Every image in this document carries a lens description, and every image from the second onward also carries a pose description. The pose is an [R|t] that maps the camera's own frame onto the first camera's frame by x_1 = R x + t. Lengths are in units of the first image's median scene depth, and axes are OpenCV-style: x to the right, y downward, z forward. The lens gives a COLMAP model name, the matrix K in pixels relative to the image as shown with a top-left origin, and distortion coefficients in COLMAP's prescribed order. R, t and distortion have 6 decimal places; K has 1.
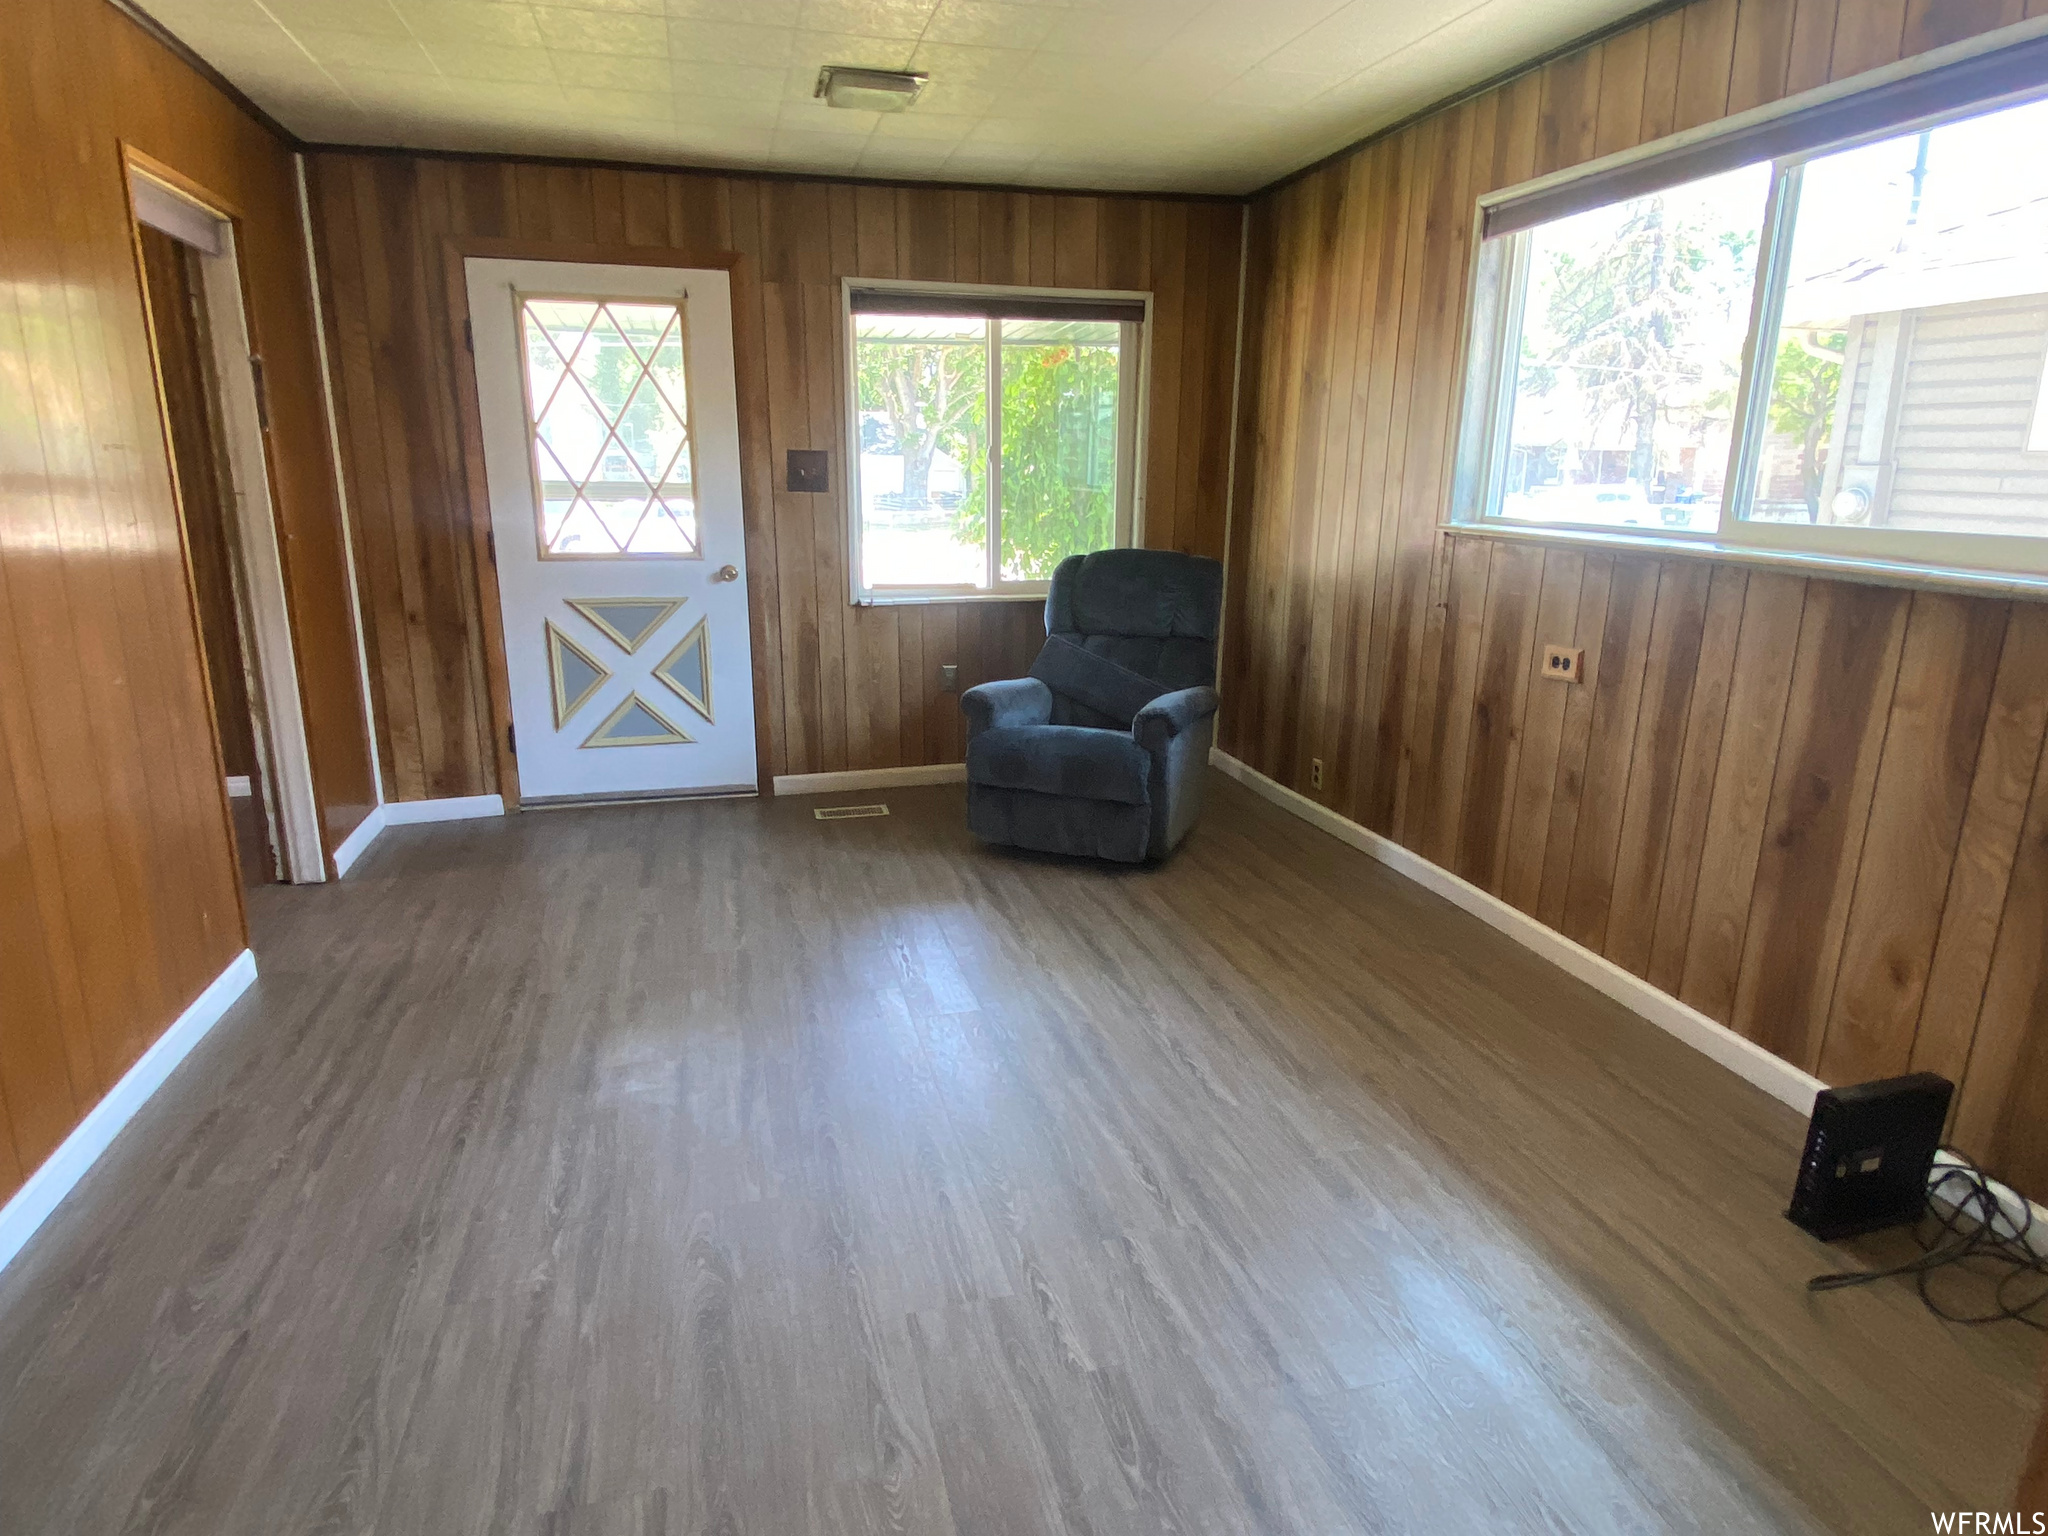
lens RADIAL K [[1168.7, 0, 1025.3], [0, 1168.7, 762.7], [0, 0, 1]] dist [0.083115, -0.075495]
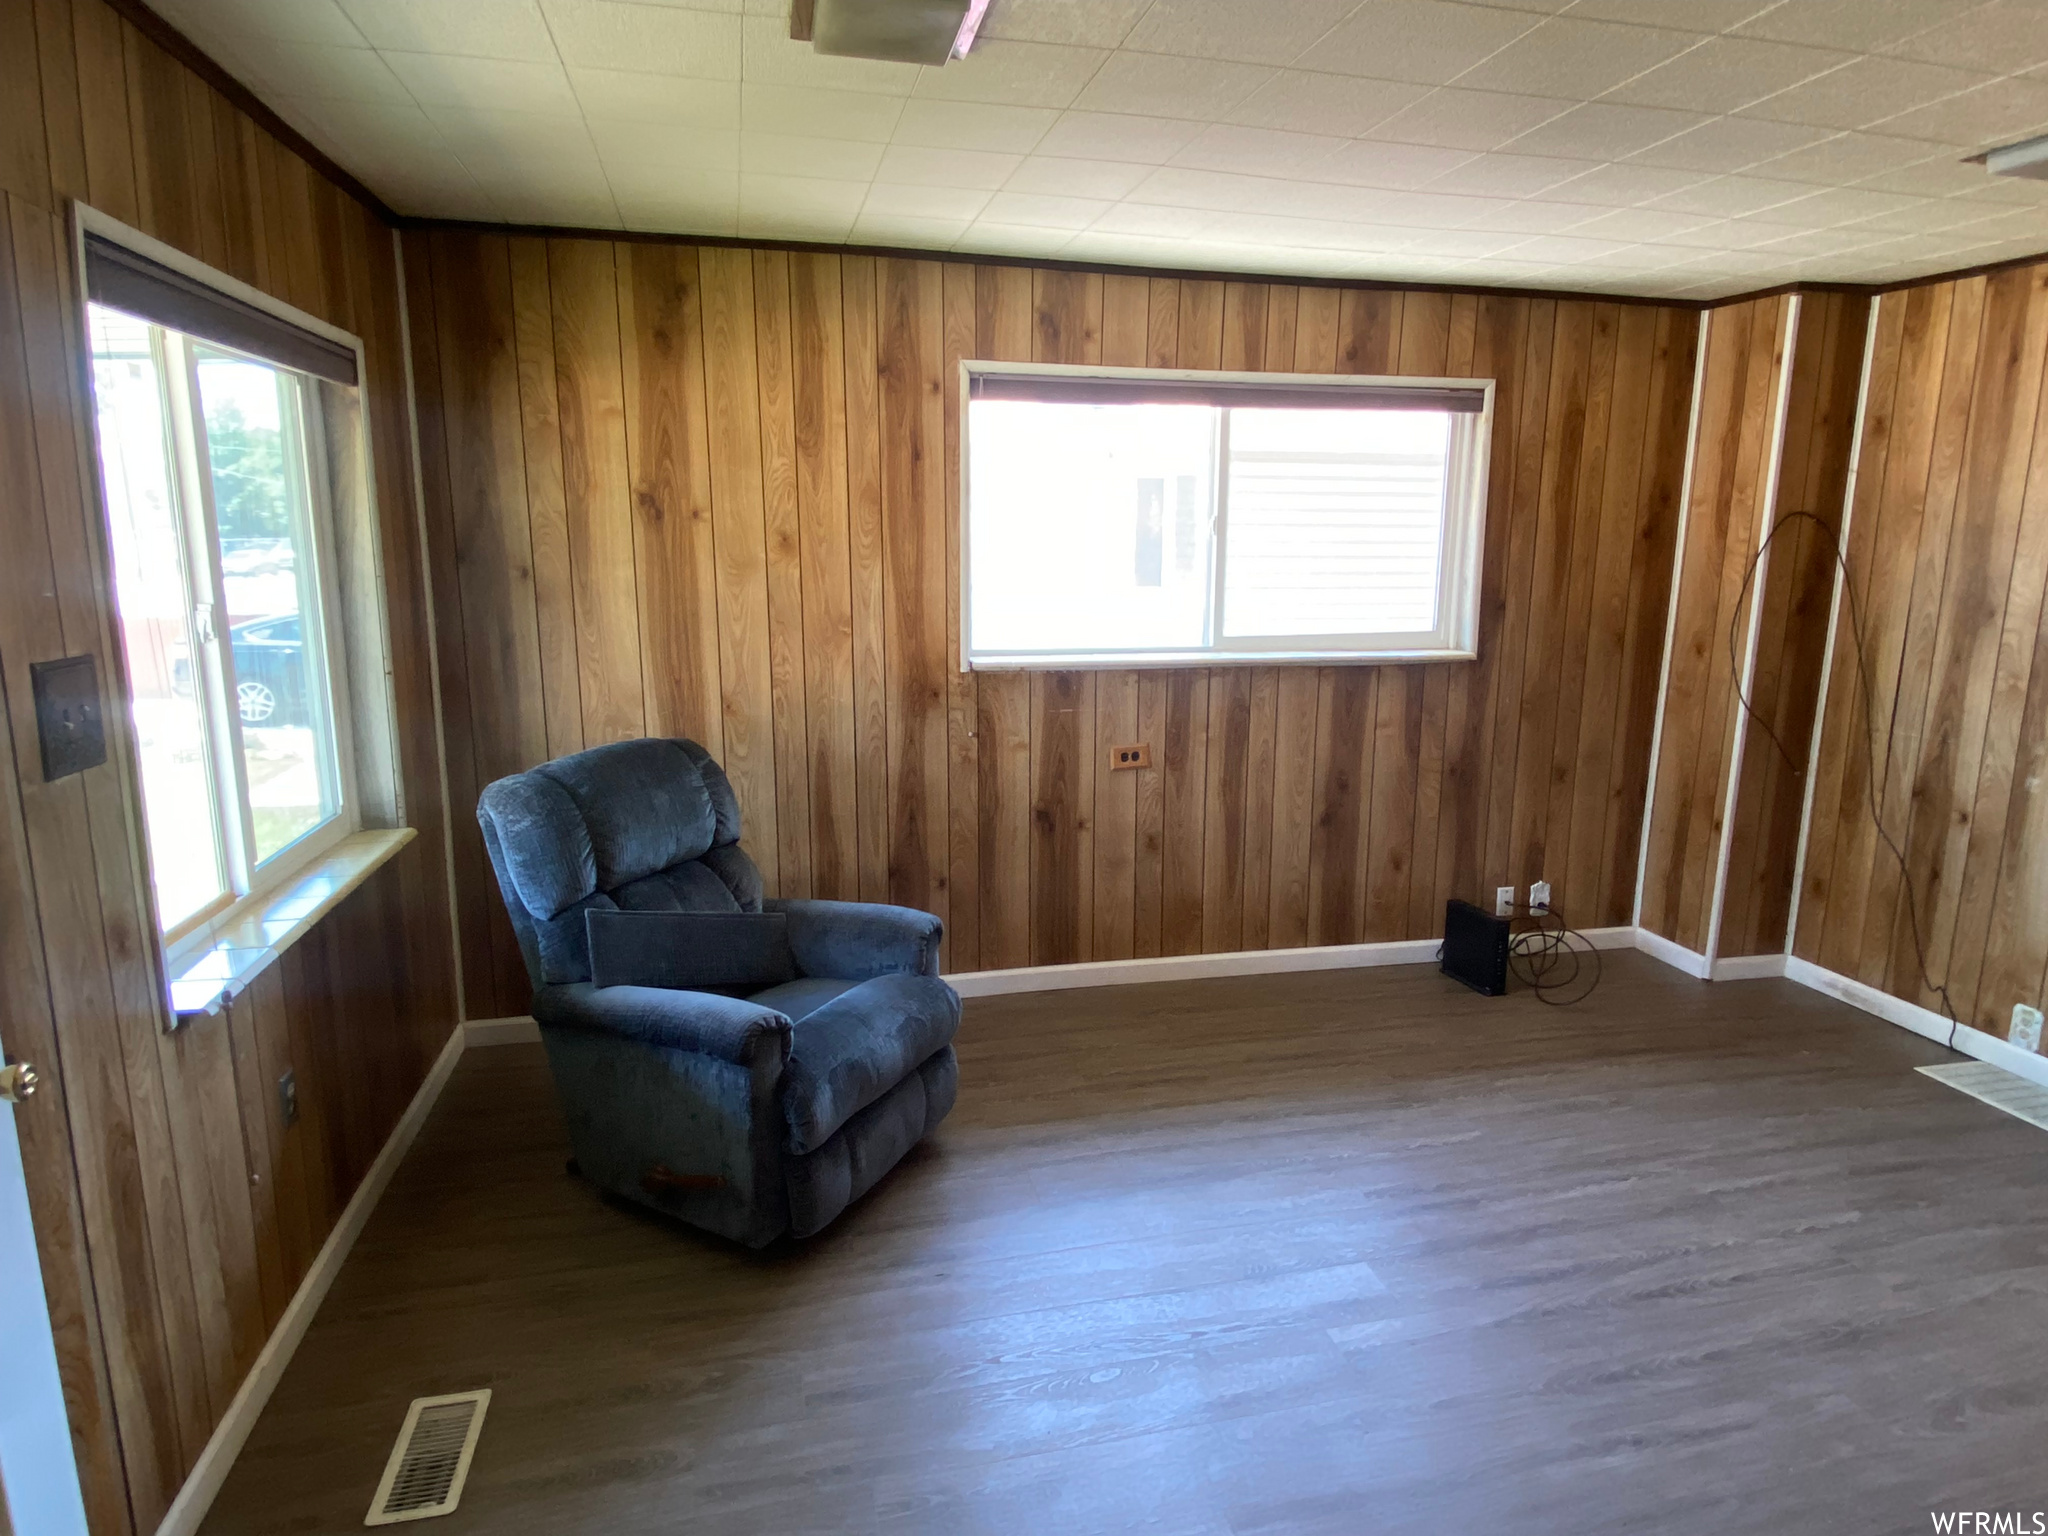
lens RADIAL K [[1168.7, 0, 1025.3], [0, 1168.7, 762.7], [0, 0, 1]] dist [0.083115, -0.075495]
pose [[0.020393, -0.197905, 0.980009, -0.829007], [0.243268, 0.951736, 0.187134, -0.362481], [-0.969745, 0.234588, 0.067553, 1.099841]]
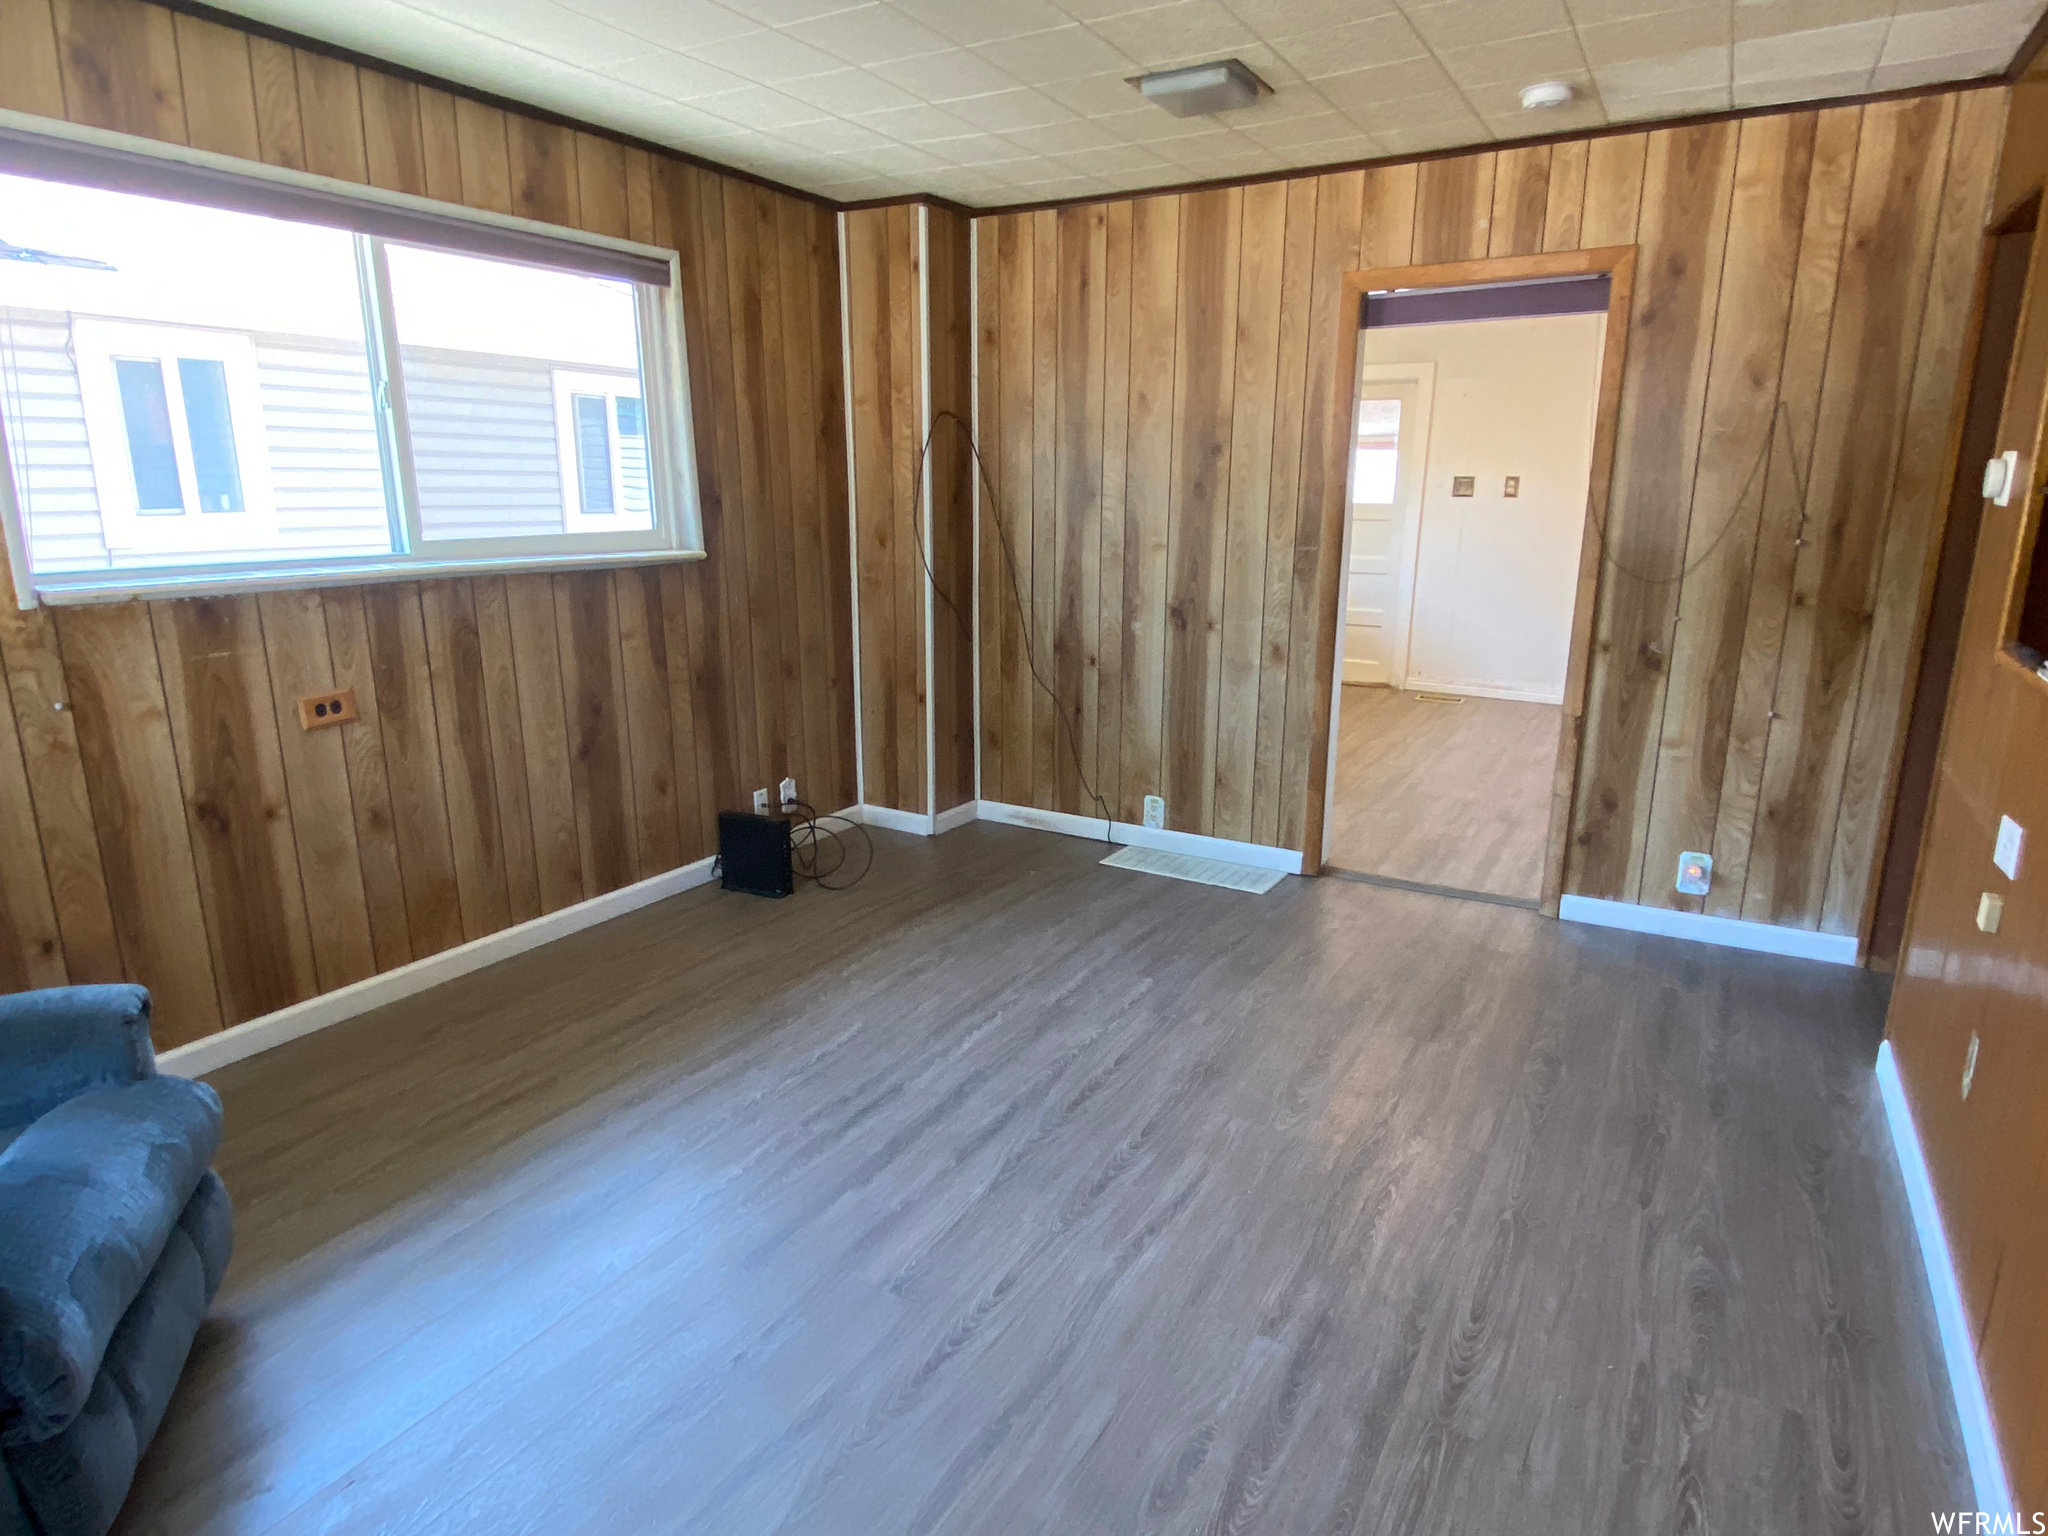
lens RADIAL K [[1168.7, 0, 1025.3], [0, 1168.7, 762.7], [0, 0, 1]] dist [0.083115, -0.075495]
pose [[-0.701860, -0.177865, 0.689751, -0.625656], [0.169811, 0.898625, 0.404520, -0.354864], [-0.691777, 0.401044, -0.600506, 1.287079]]
